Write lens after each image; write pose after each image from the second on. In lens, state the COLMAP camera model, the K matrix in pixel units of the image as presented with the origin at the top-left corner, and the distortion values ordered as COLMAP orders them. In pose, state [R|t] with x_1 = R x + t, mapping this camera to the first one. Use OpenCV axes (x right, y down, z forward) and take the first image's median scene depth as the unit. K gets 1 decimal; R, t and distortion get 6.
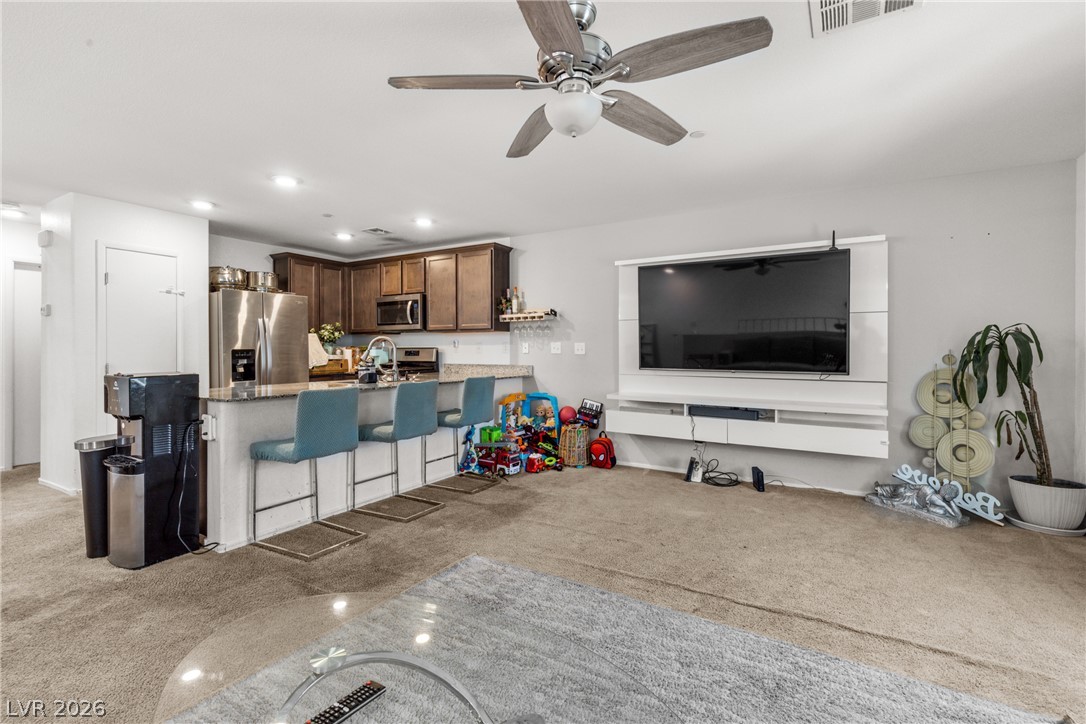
lens RADIAL K [[486.8, 0, 552.1], [0, 486.8, 349.5], [0, 0, 1]] dist [0.000817, -0.000226]
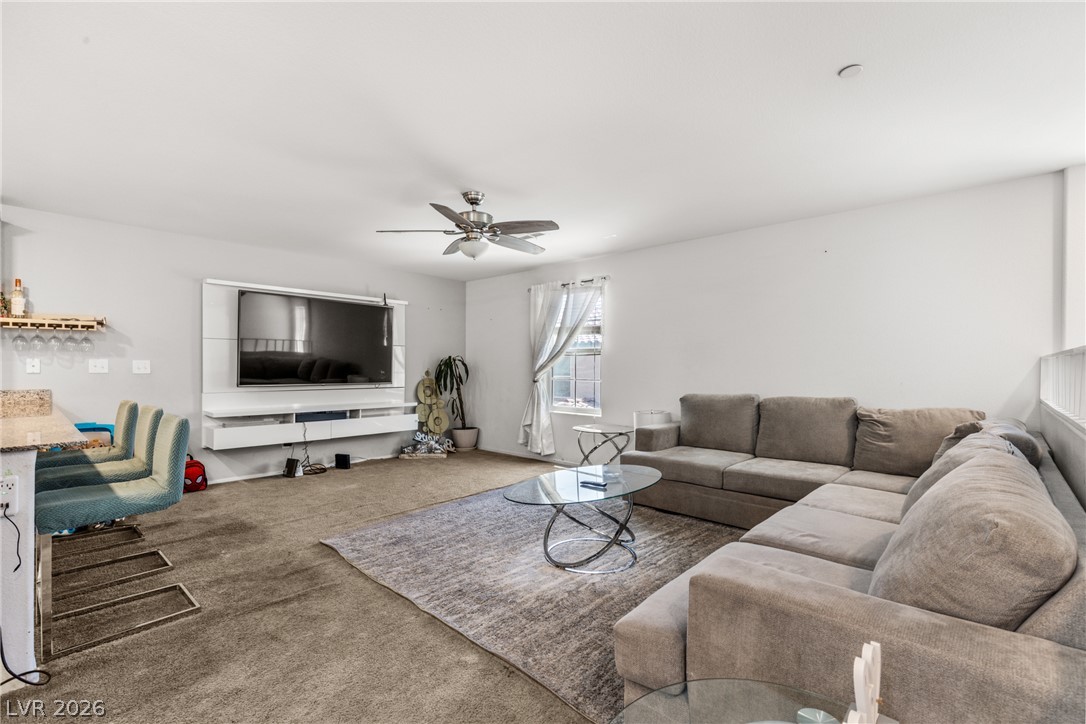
lens RADIAL K [[478.1, 0, 543.0], [0, 478.1, 362.0], [0, 0, 1]] dist [-0.000301, -0.000096]
pose [[0.223019, 0.011804, 0.974743, -0.801747], [-0.001374, 0.999929, -0.011795, -0.002089], [-0.974813, 0.001291, 0.223020, 0.142331]]
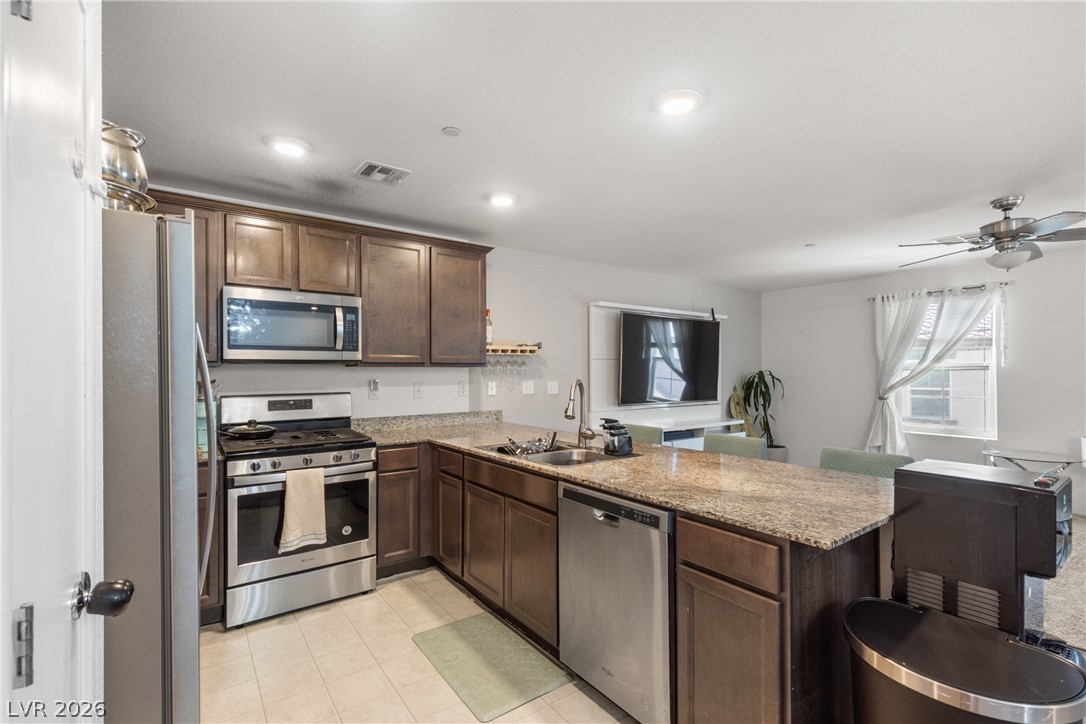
lens RADIAL K [[482.3, 0, 542.1], [0, 482.3, 369.7], [0, 0, 1]] dist [0.002610, 0.000391]
pose [[0.404444, 0.005093, 0.914549, -1.014923], [0.004533, 0.999961, -0.007573, -0.037868], [-0.914551, 0.007209, 0.404405, 0.848660]]
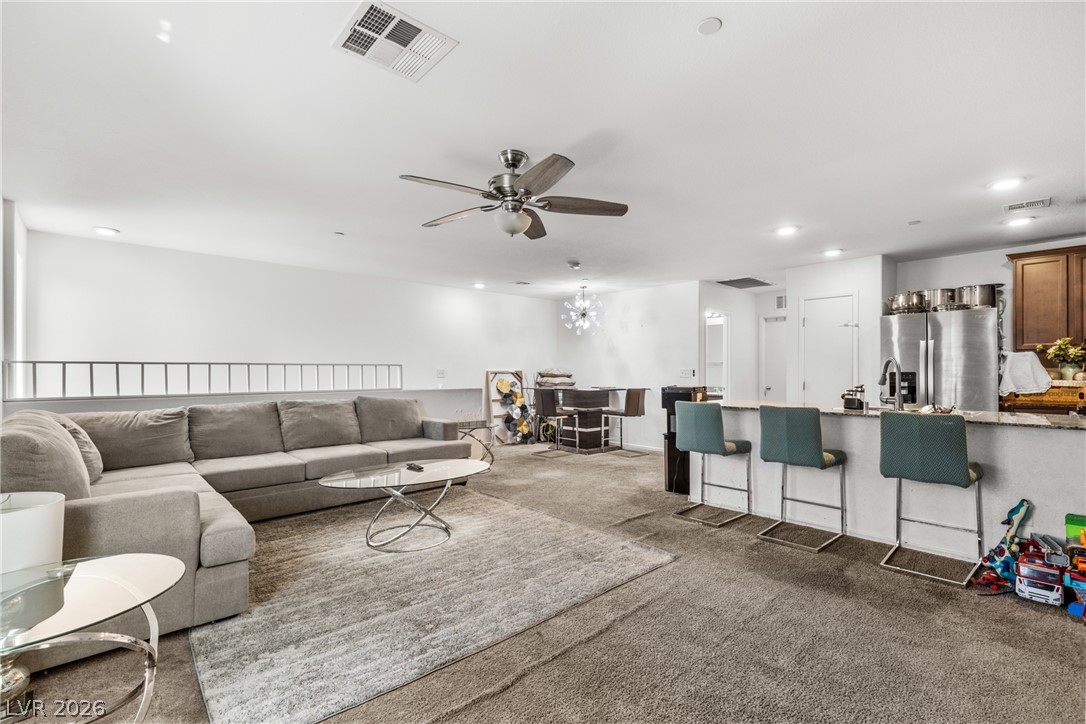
lens RADIAL K [[478.1, 0, 543.0], [0, 478.1, 362.0], [0, 0, 1]] dist [-0.000301, -0.000096]
pose [[-0.288981, -0.018290, -0.957160, 0.670300], [-0.000657, 0.999821, -0.018907, -0.002318], [0.957335, -0.004835, -0.288941, 0.701331]]
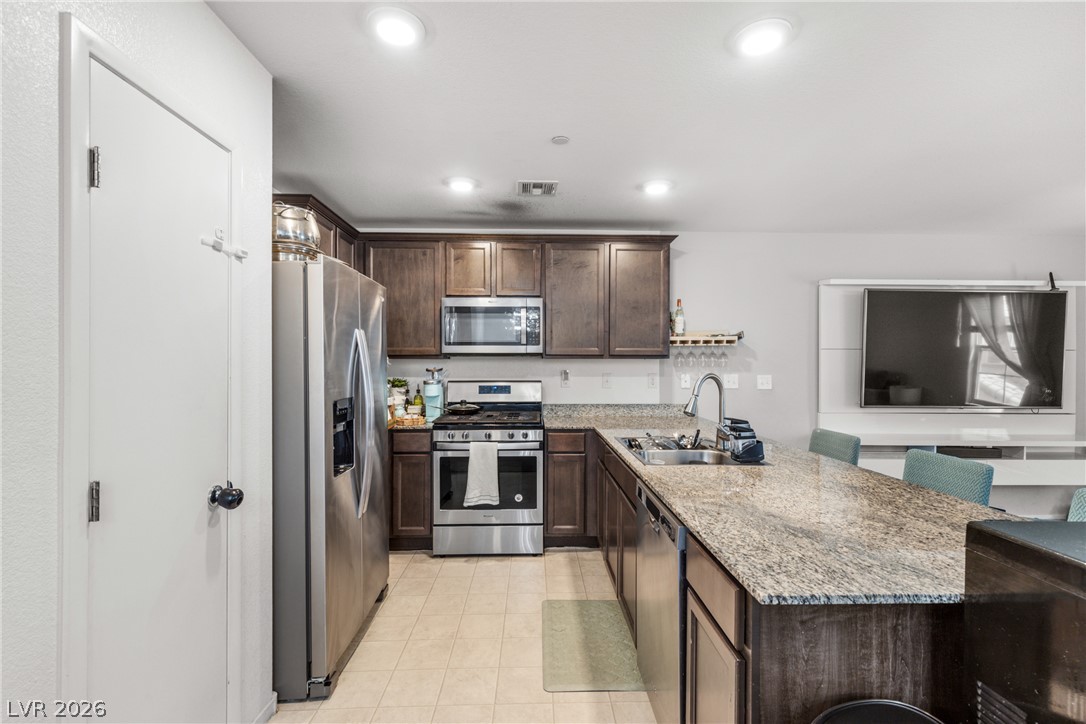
lens RADIAL K [[478.1, 0, 543.0], [0, 478.1, 362.0], [0, 0, 1]] dist [-0.000301, -0.000096]
pose [[0.853278, 0.005443, 0.521428, -0.873487], [-0.003685, 0.999983, -0.004408, -0.039866], [-0.521444, 0.001840, 0.853284, 0.669247]]
